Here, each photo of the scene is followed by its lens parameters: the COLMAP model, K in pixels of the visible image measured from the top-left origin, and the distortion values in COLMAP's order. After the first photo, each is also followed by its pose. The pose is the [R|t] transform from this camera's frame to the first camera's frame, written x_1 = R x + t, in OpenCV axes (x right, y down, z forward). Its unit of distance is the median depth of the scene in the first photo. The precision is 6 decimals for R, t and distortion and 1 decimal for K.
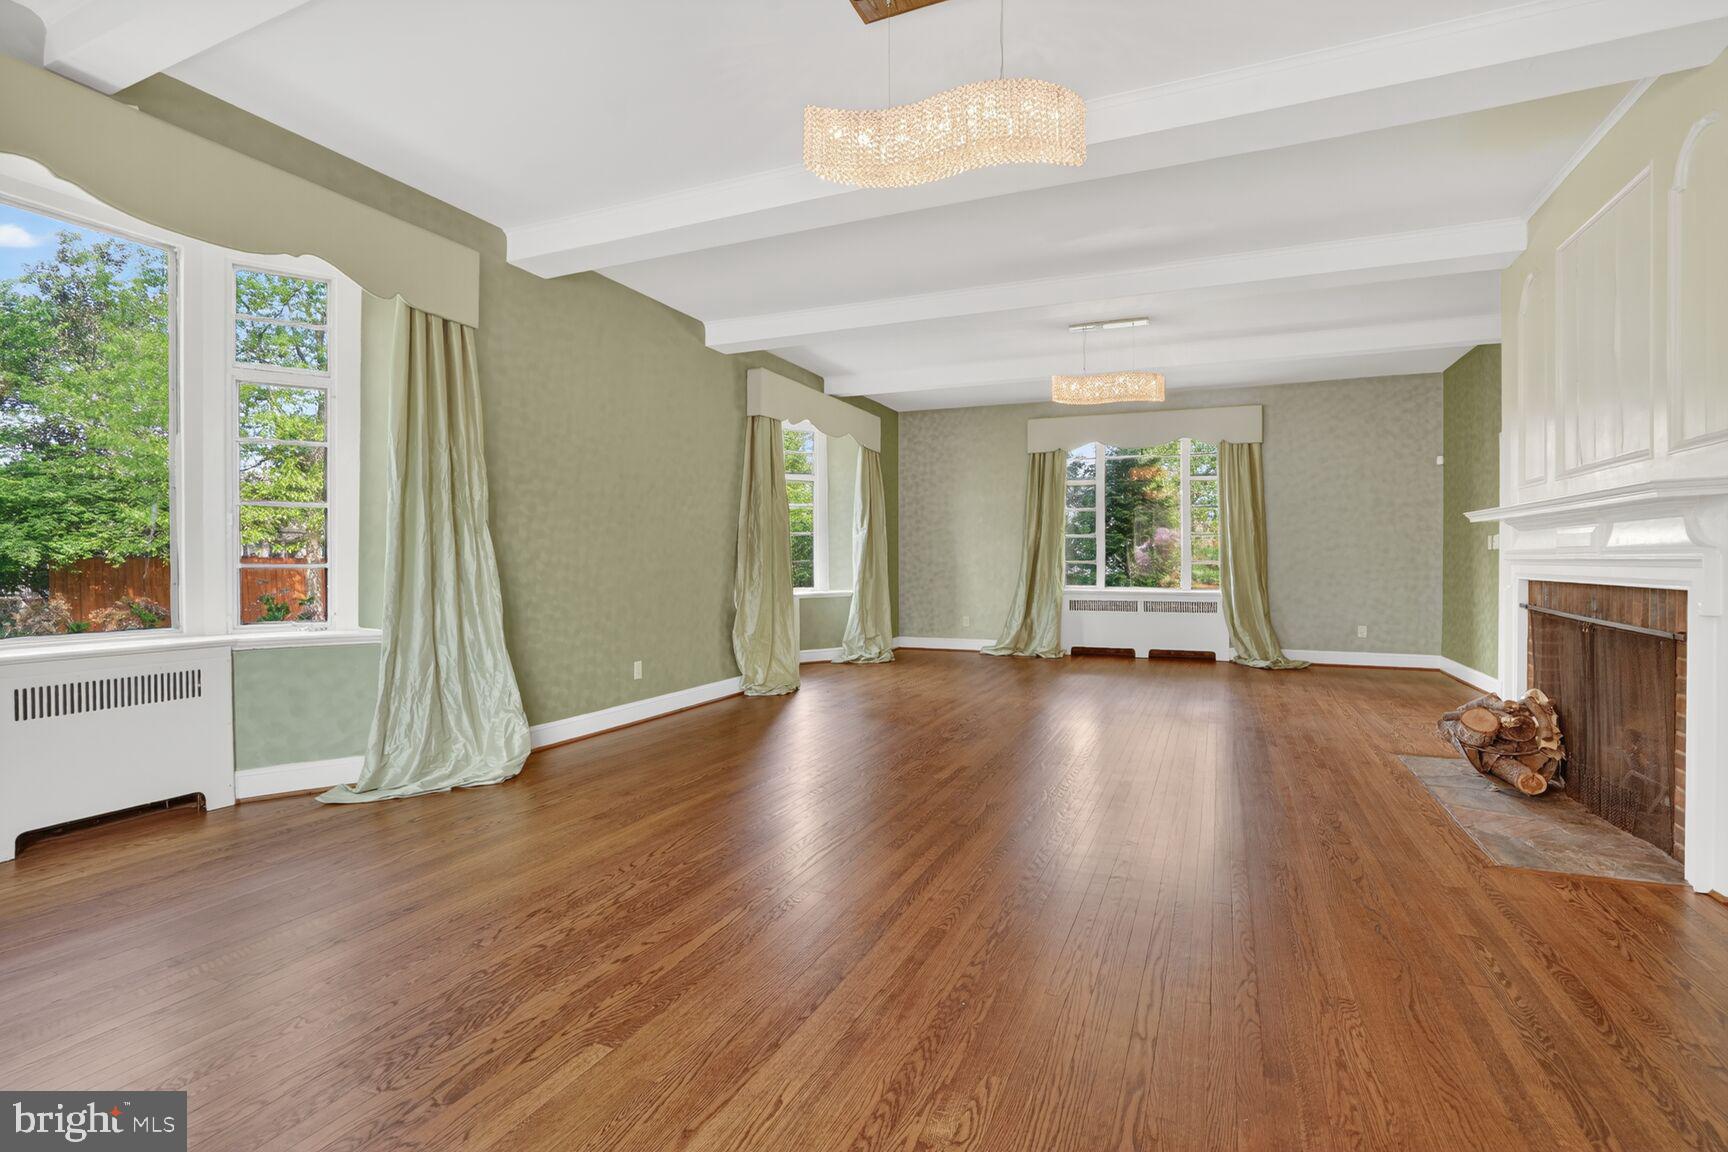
lens RADIAL K [[827.5, 0, 849.0], [0, 827.5, 569.7], [0, 0, 1]] dist [-0.071726, 0.030039]
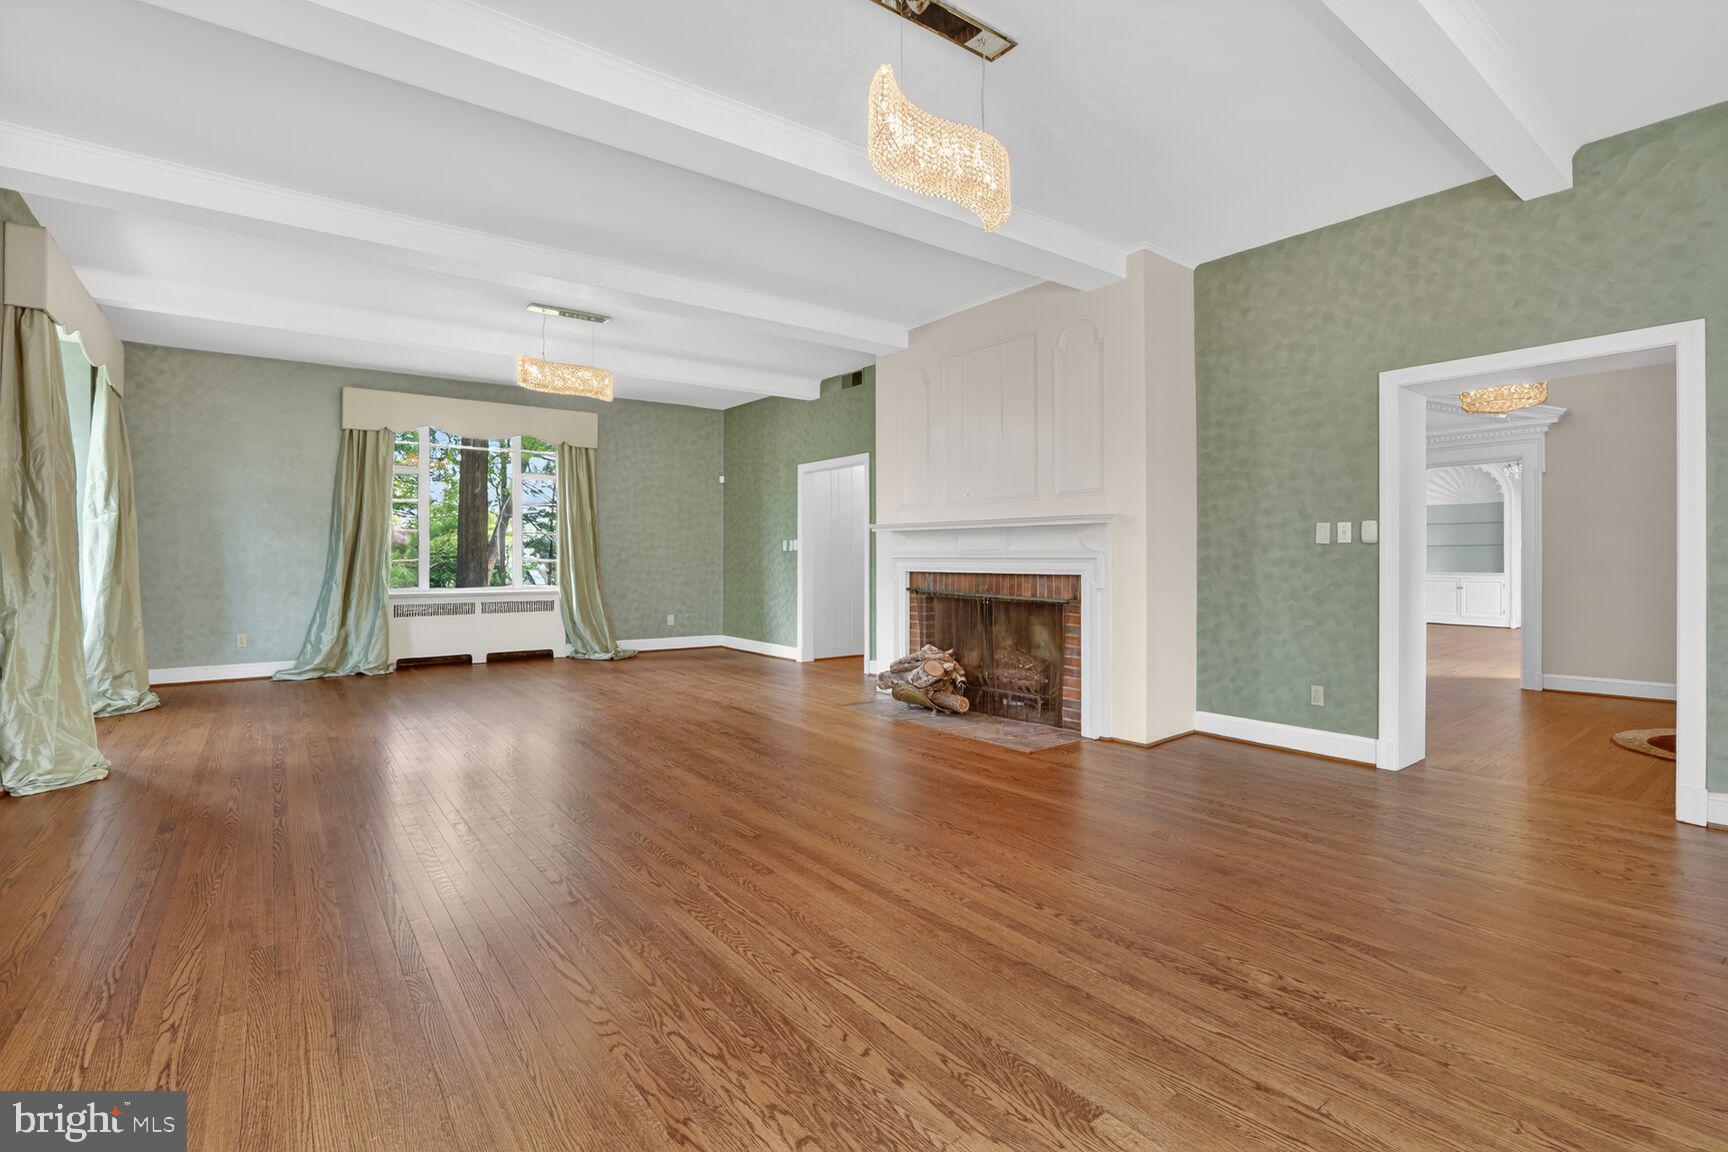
lens RADIAL K [[827.5, 0, 849.0], [0, 827.5, 569.7], [0, 0, 1]] dist [-0.071726, 0.030039]
pose [[0.467072, -0.009976, 0.884163, -0.304214], [0.009728, 0.999934, 0.006143, -0.001304], [-0.884166, 0.005732, 0.467138, 0.213686]]
